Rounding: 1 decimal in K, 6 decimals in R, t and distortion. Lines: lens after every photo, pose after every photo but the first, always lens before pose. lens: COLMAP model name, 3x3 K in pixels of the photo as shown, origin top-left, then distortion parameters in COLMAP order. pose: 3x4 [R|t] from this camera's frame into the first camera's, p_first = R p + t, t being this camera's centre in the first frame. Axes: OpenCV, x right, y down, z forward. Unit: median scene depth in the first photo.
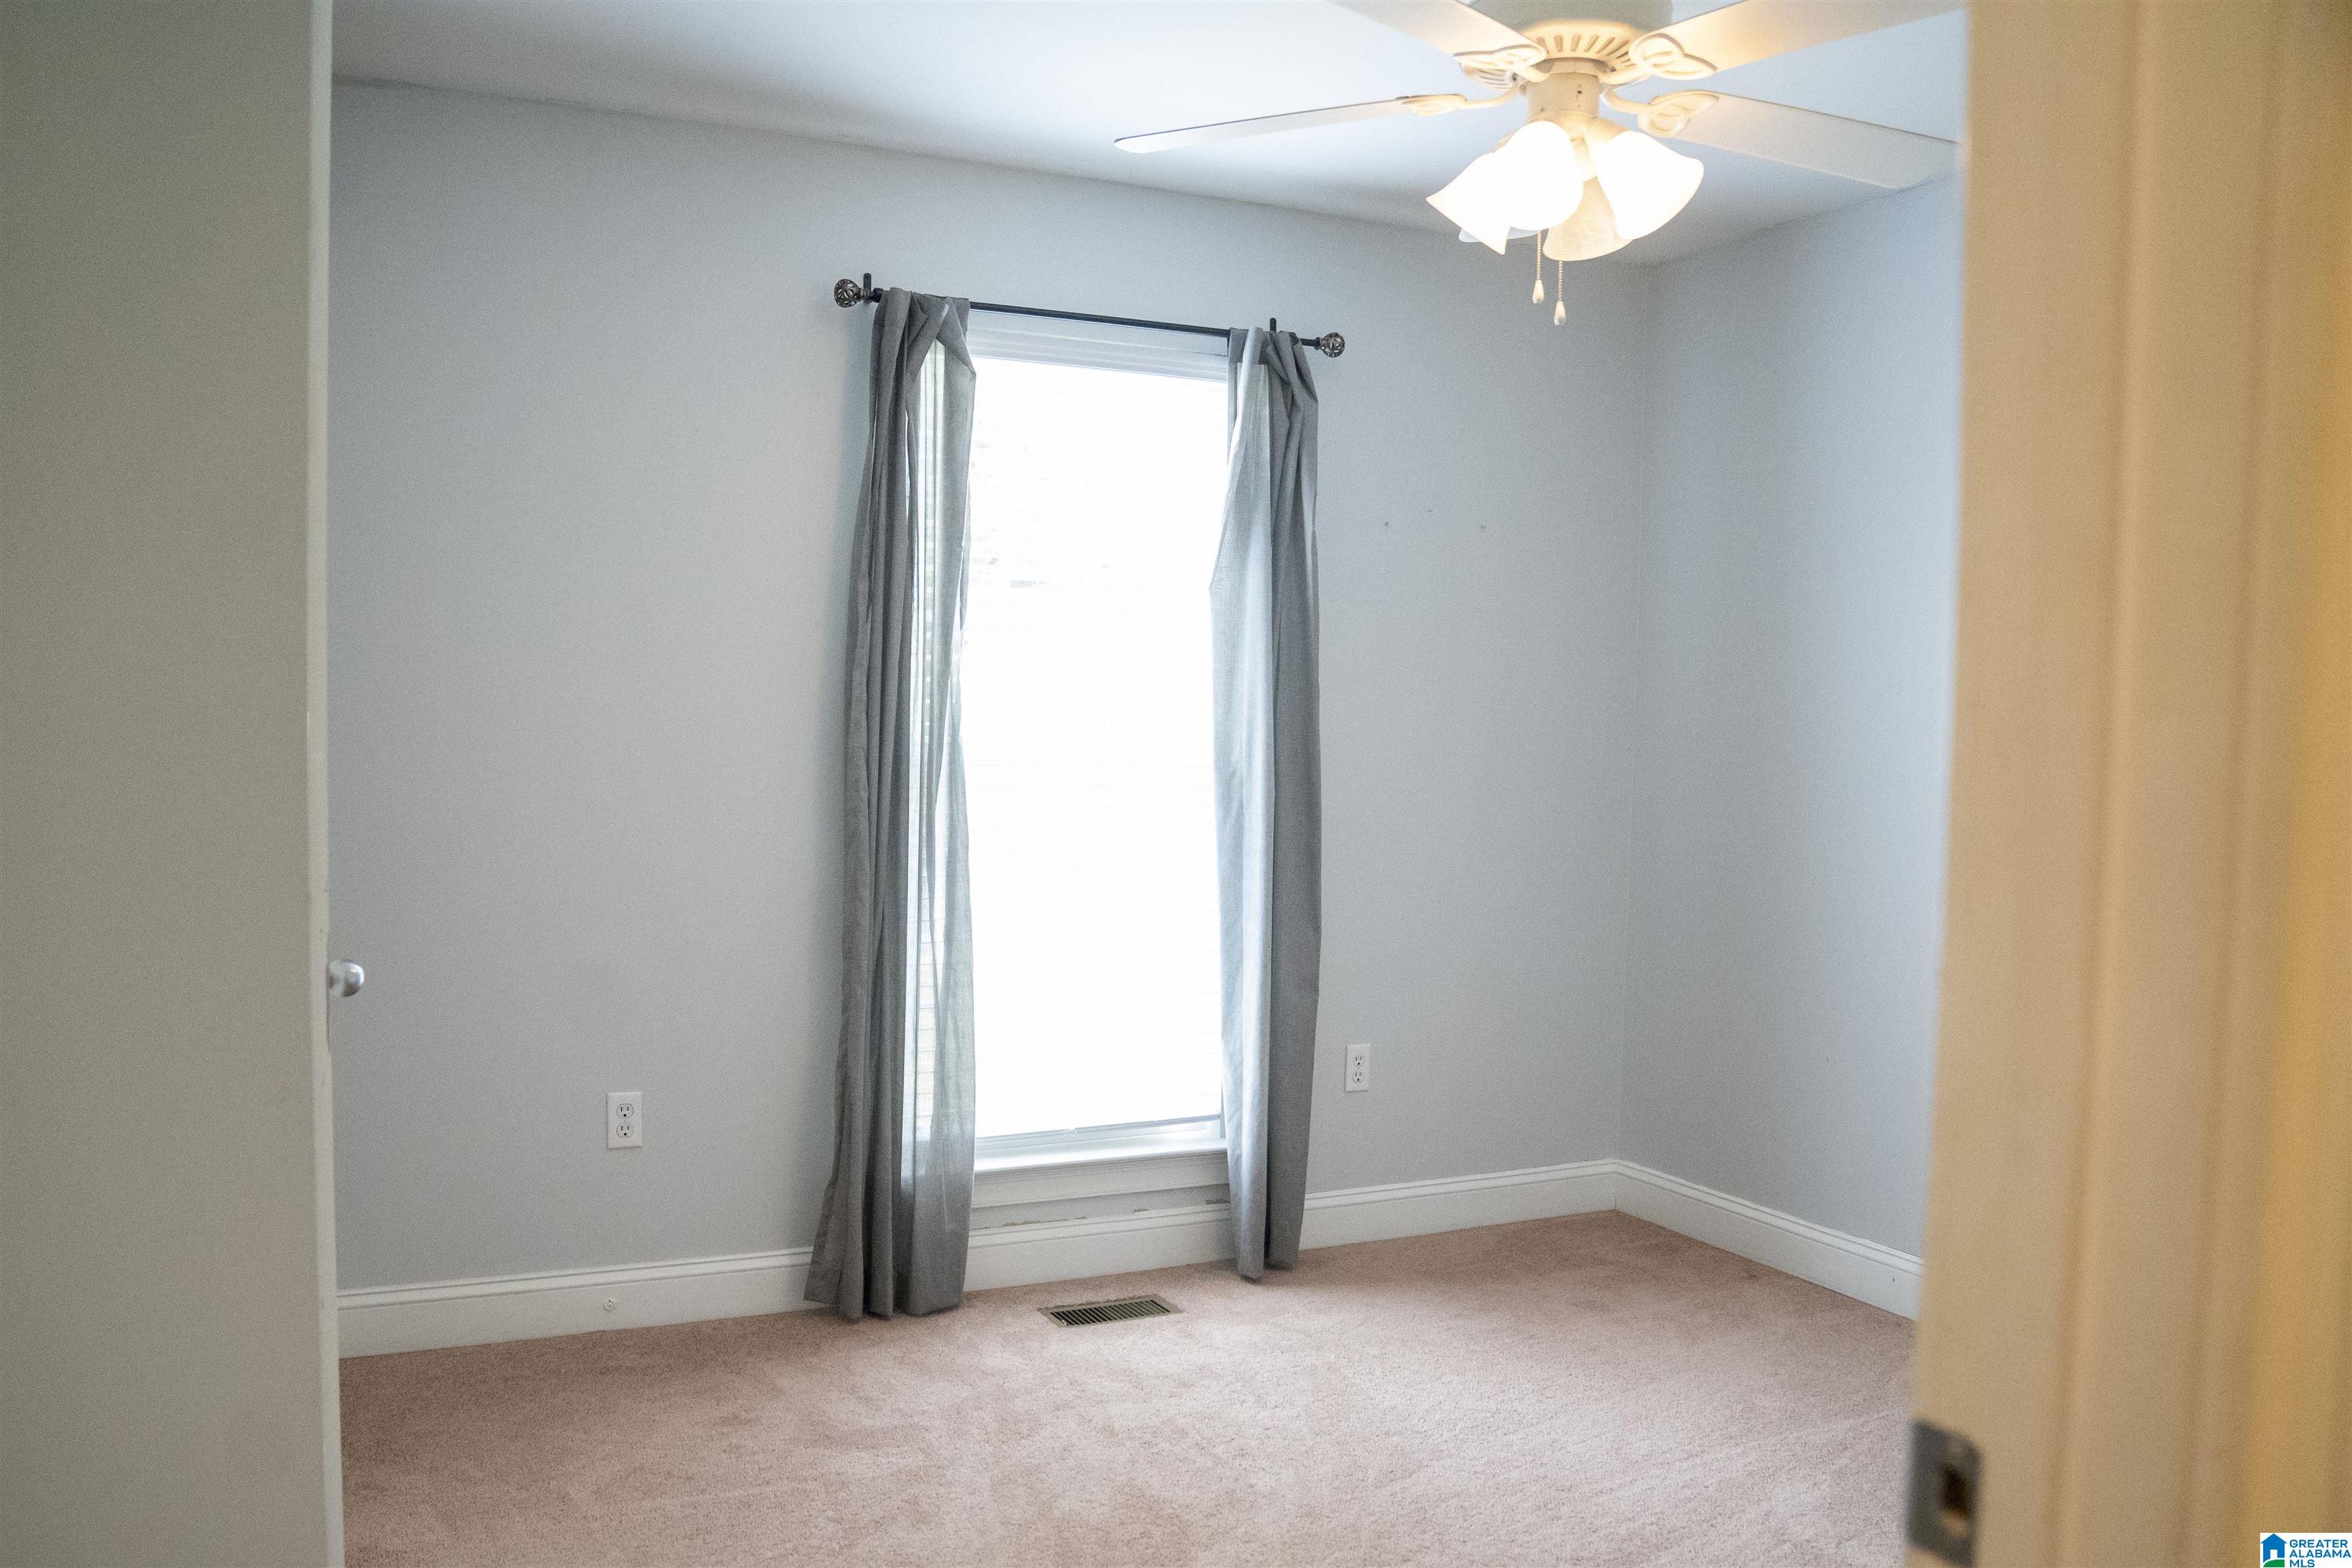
lens RADIAL K [[1696.4, 0, 1176.0], [0, 1696.4, 784.0], [0, 0, 1]] dist [-0.133630, 0.141329]
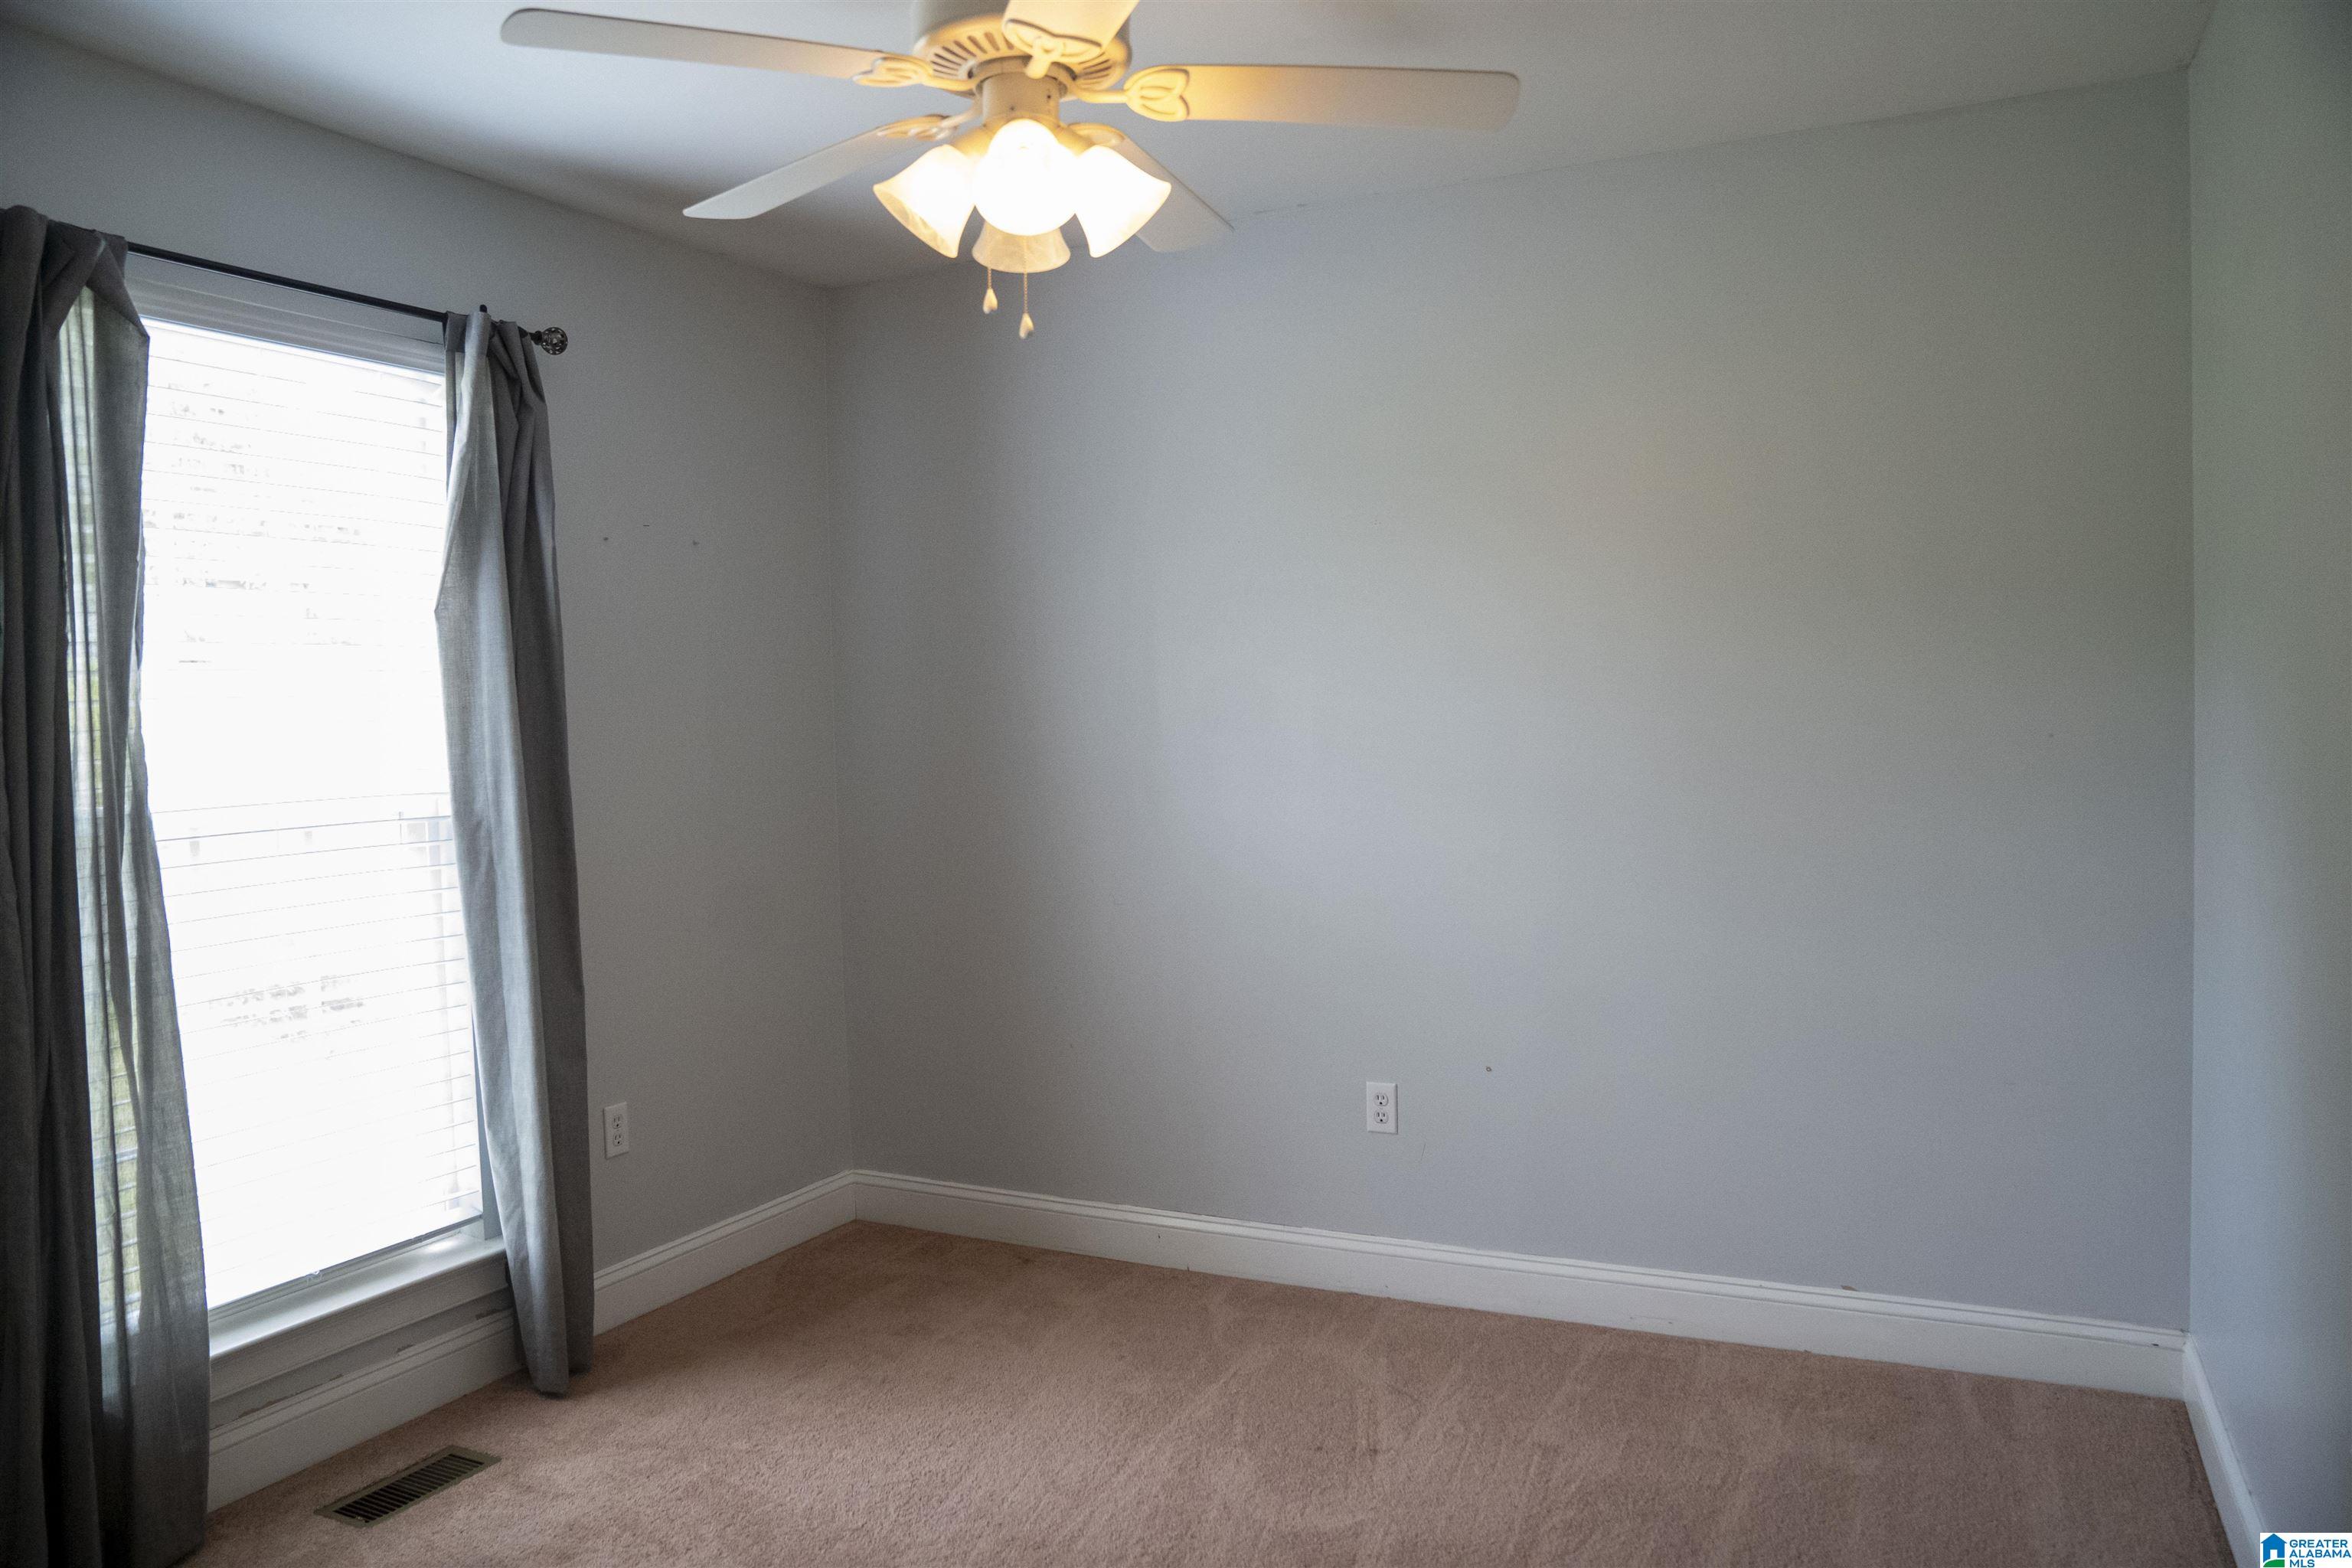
lens RADIAL K [[1547.4, 0, 1175.6], [0, 1547.4, 761.9], [0, 0, 1]] dist [-0.114795, 0.070042]
pose [[0.804811, -0.055975, 0.590886, -0.140729], [0.060573, 0.998091, 0.012048, -0.026925], [-0.590432, 0.026095, 0.806665, 0.164965]]
